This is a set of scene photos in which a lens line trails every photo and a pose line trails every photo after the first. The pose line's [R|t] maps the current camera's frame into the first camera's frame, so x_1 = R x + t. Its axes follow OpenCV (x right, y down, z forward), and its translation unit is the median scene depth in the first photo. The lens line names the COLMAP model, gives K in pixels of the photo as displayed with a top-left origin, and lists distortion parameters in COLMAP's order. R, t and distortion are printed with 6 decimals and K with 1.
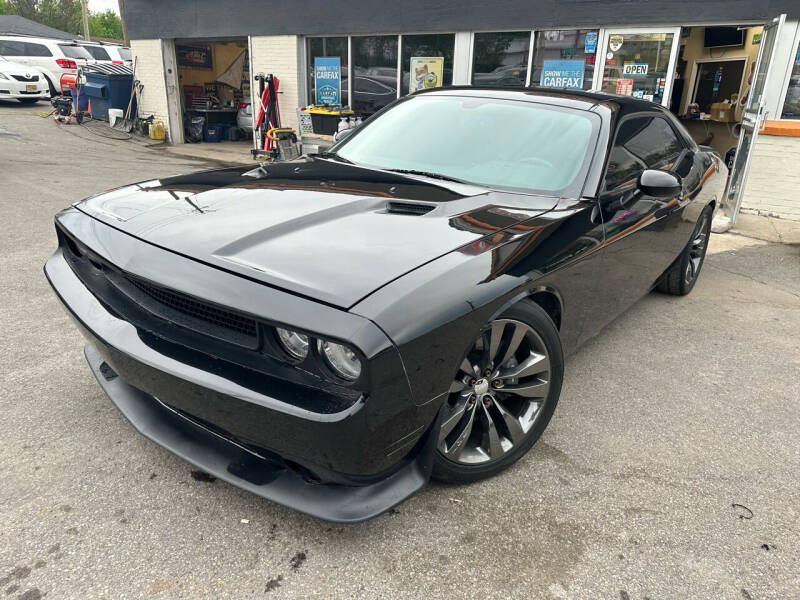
lens RADIAL K [[552.2, 0, 399.6], [0, 552.2, 297.2], [0, 0, 1]] dist [0.019272, -0.024755]
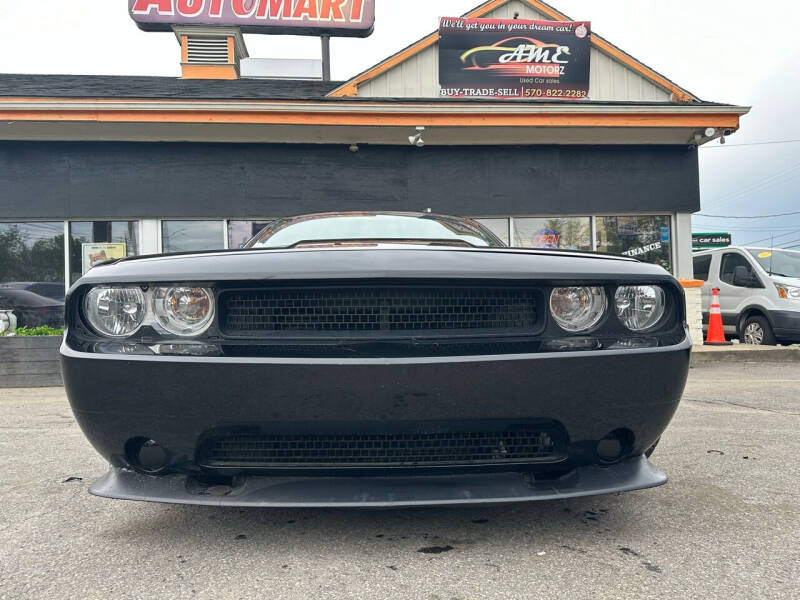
lens RADIAL K [[549.5, 0, 400.9], [0, 549.5, 306.8], [0, 0, 1]] dist [0.056891, -0.077621]
pose [[0.759493, -0.044881, 0.648966, -0.825136], [0.272185, 0.928017, -0.254362, 0.182712], [-0.590835, 0.369825, 0.717038, 0.330839]]
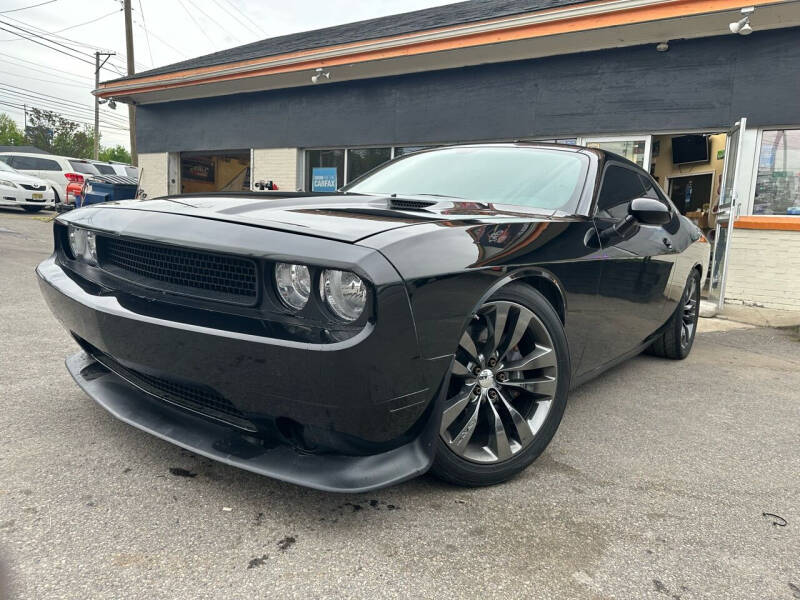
lens RADIAL K [[554.4, 0, 400.0], [0, 554.4, 296.9], [0, 0, 1]] dist [0.015099, -0.020553]
pose [[0.999717, 0.011689, 0.020696, -0.020620], [-0.006898, 0.975925, -0.217995, 0.225365], [-0.022746, 0.217791, 0.975730, 0.040527]]
